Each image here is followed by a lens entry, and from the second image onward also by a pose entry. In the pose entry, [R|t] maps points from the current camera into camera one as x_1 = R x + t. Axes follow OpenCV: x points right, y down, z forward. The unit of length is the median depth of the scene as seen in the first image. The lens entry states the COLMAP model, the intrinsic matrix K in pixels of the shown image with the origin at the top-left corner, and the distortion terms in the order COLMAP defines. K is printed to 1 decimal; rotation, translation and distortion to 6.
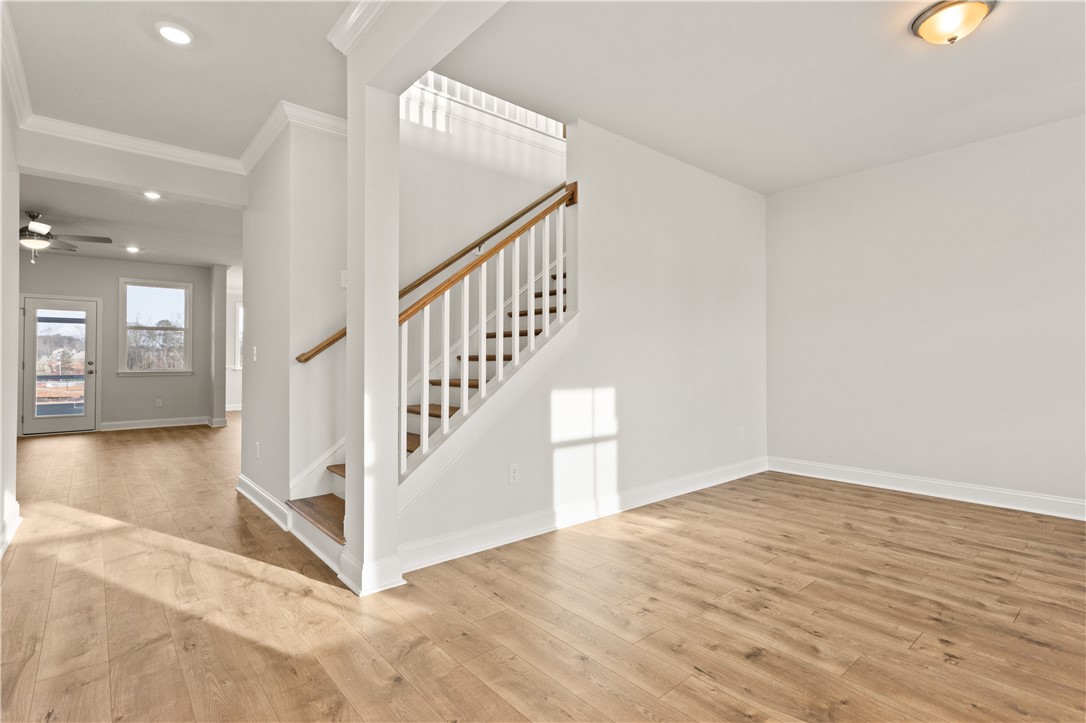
lens RADIAL K [[514.9, 0, 524.1], [0, 514.9, 346.5], [0, 0, 1]] dist [0.008499, 0.001606]
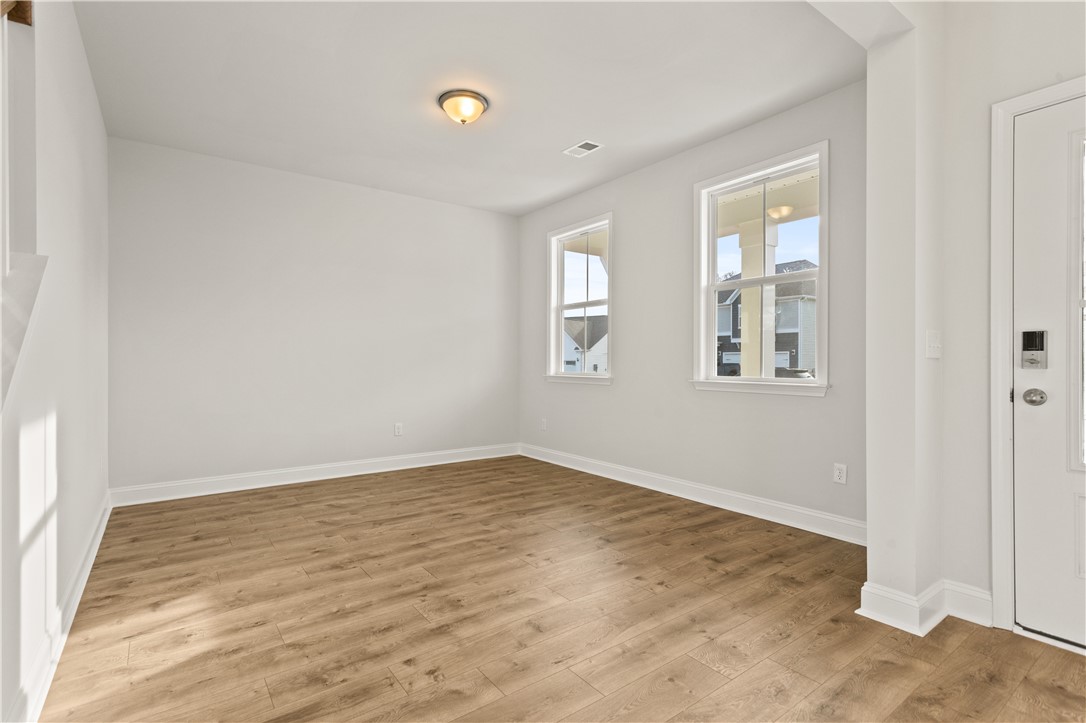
lens RADIAL K [[514.9, 0, 538.5], [0, 514.9, 364.4], [0, 0, 1]] dist [0.008499, 0.001606]
pose [[0.071681, -0.006912, 0.997404, -0.449038], [-0.026901, 0.999599, 0.008860, 0.015191], [-0.997065, -0.027466, 0.071467, 0.641170]]
